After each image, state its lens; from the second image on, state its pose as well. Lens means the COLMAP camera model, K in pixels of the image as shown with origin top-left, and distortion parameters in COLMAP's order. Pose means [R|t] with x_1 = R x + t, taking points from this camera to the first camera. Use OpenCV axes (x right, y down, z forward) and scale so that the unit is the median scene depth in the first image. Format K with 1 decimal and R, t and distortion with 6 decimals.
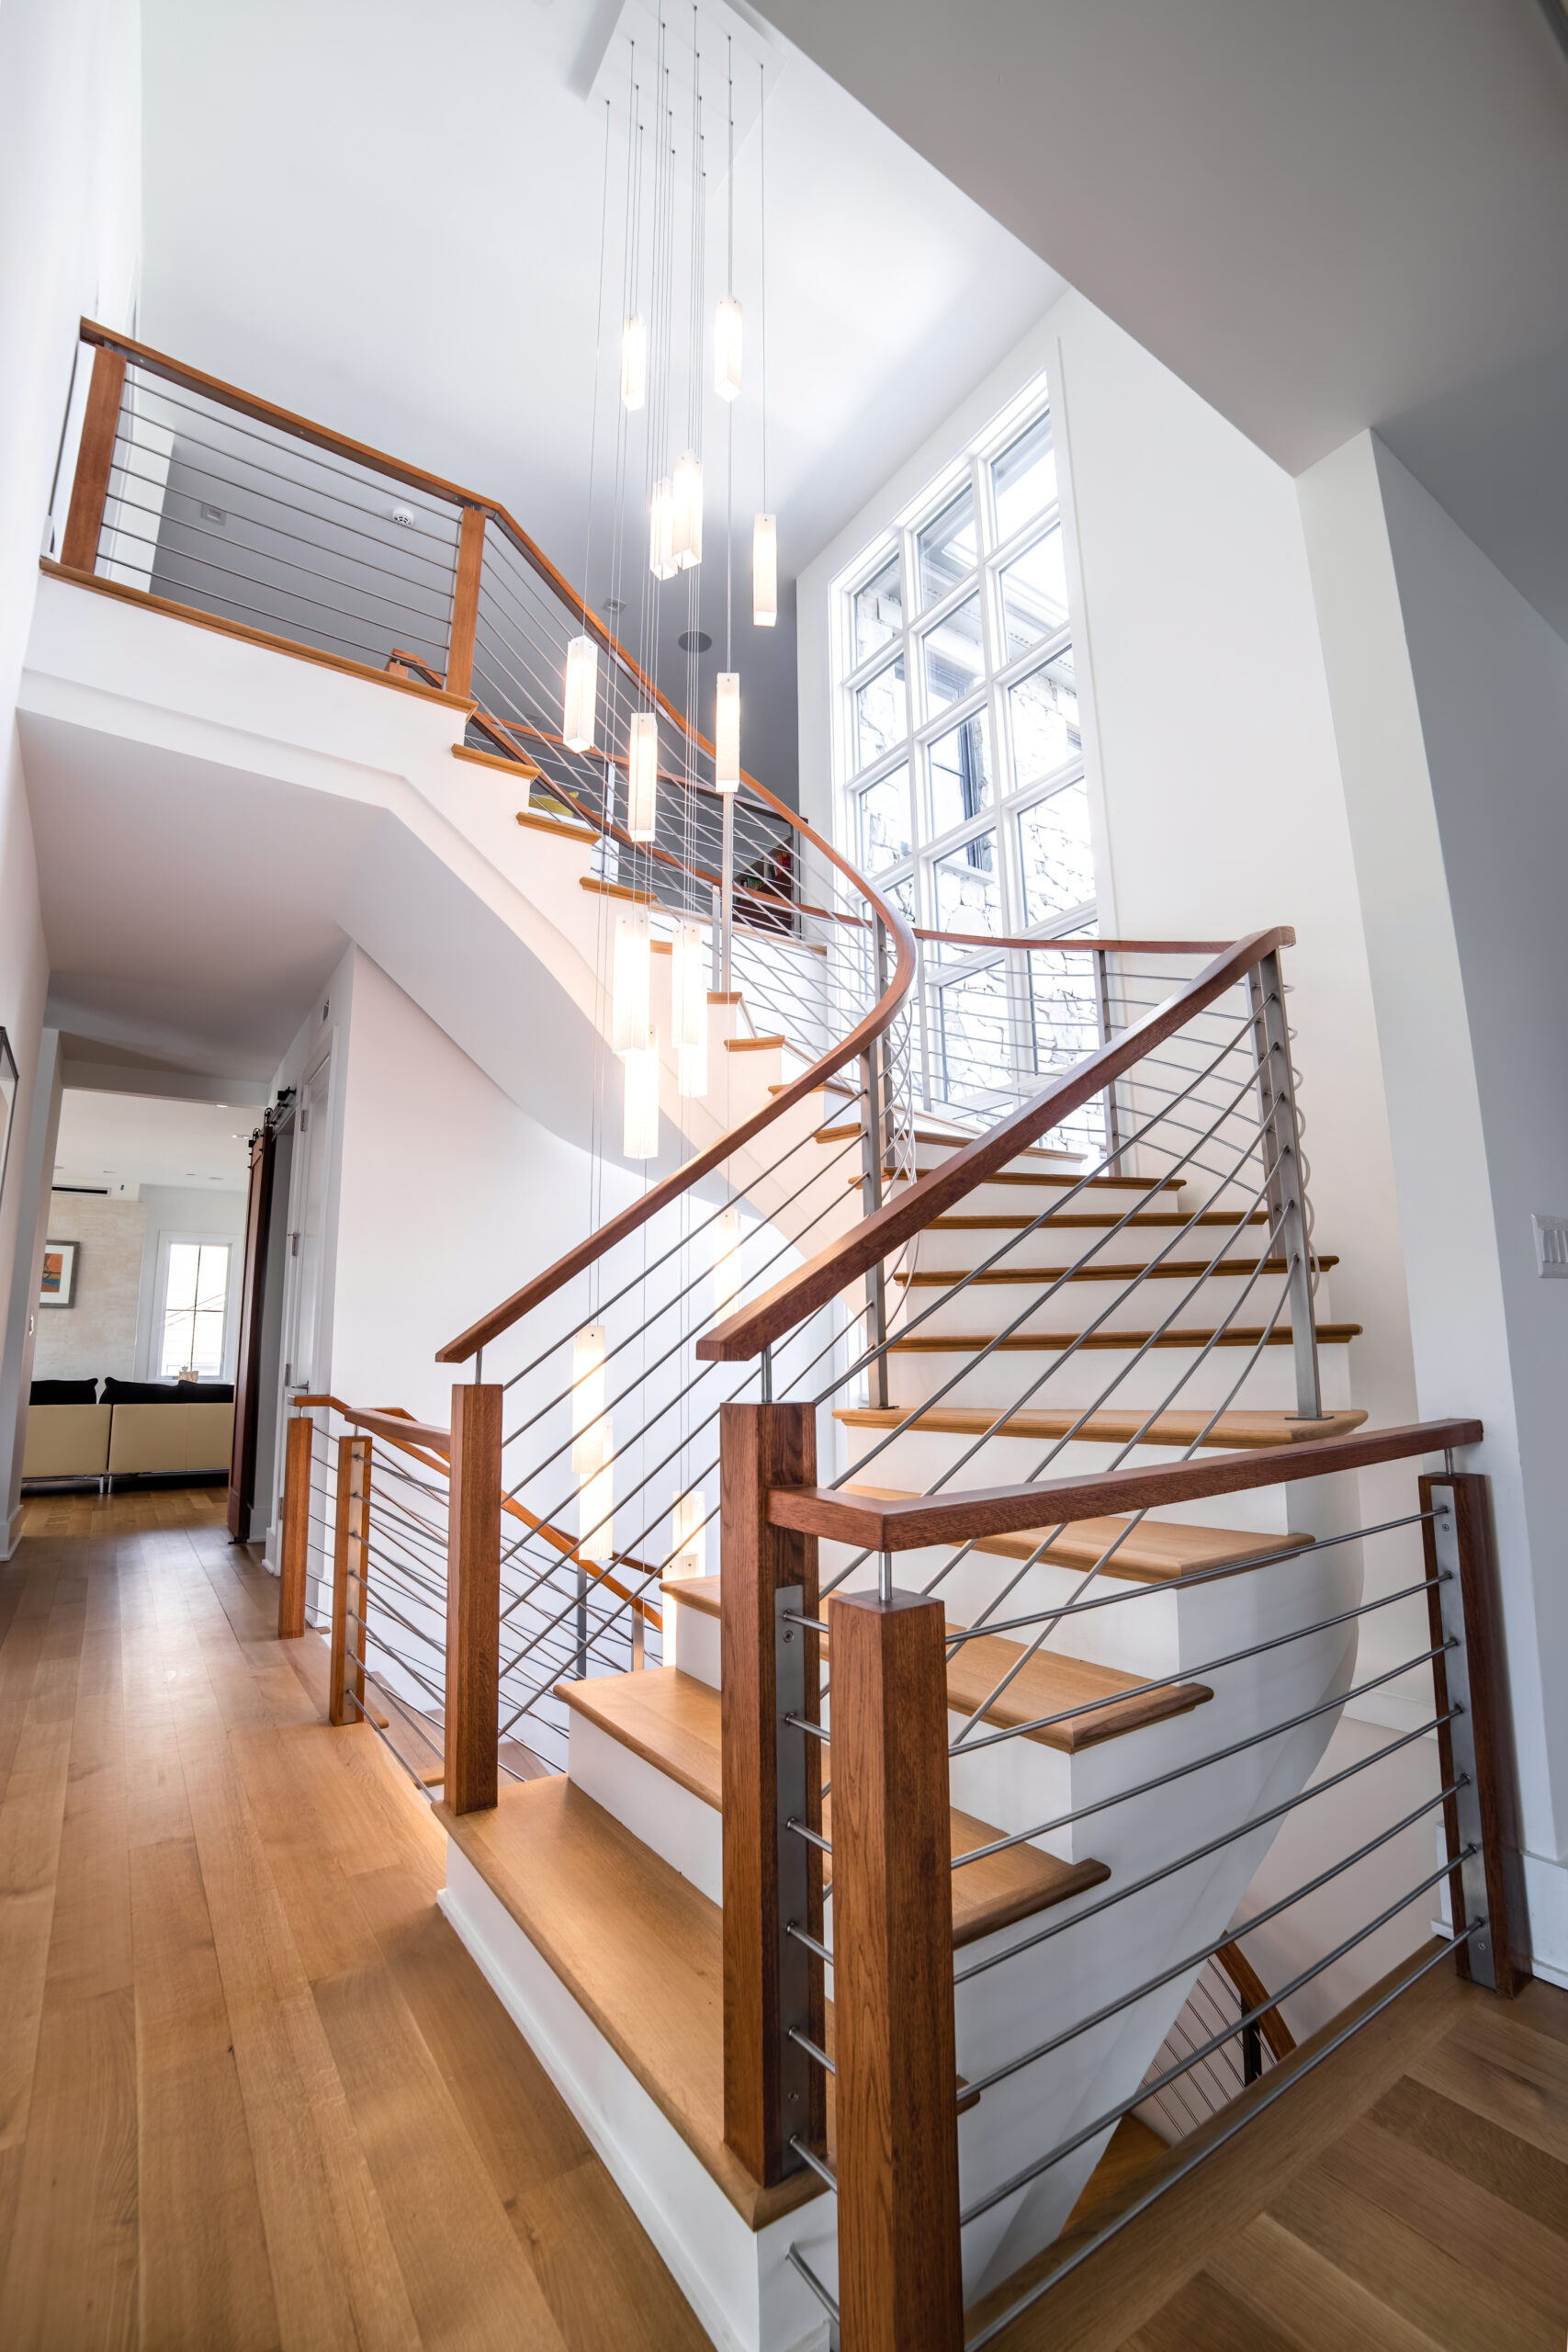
lens RADIAL K [[922.5, 0, 784.0], [0, 922.5, 1176.0], [0, 0, 1]] dist [-0.096788, 0.024229]
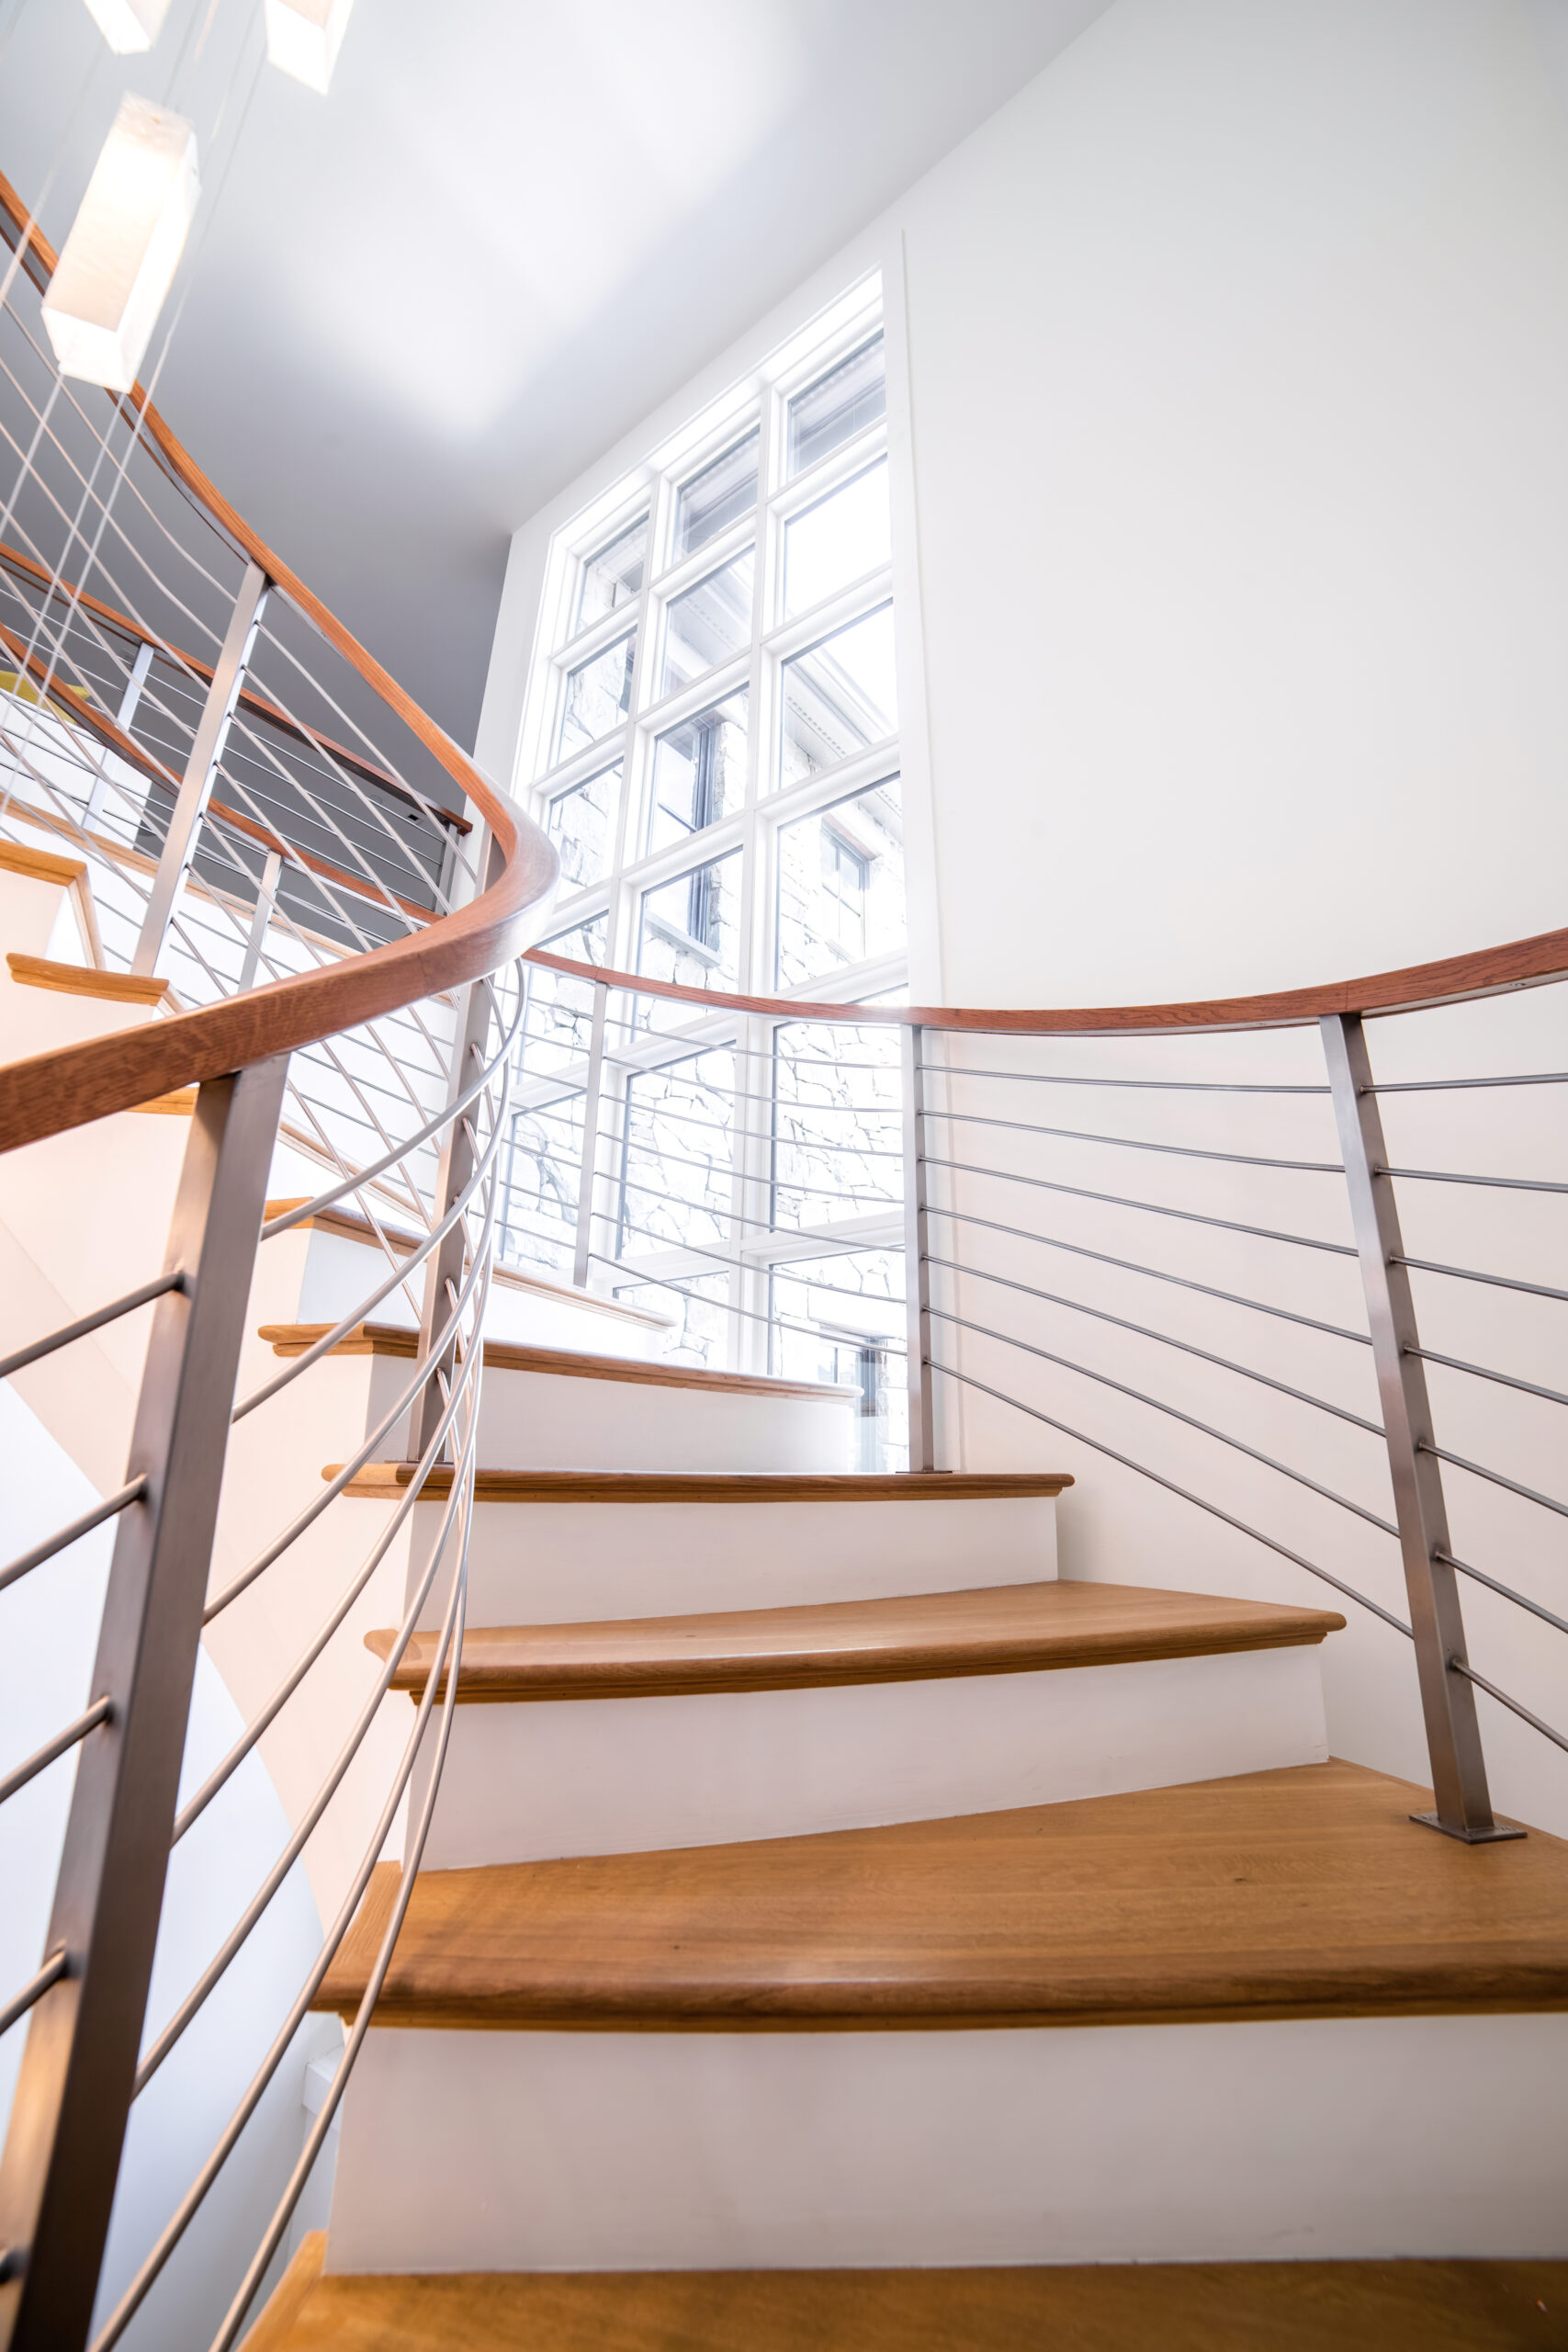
lens RADIAL K [[922.5, 0, 784.0], [0, 922.5, 1176.0], [0, 0, 1]] dist [-0.096788, 0.024229]
pose [[0.939352, 0.122232, 0.320432, 0.084967], [-0.076096, 0.985326, -0.152784, -0.053584], [-0.334405, 0.119134, 0.934869, 0.419733]]
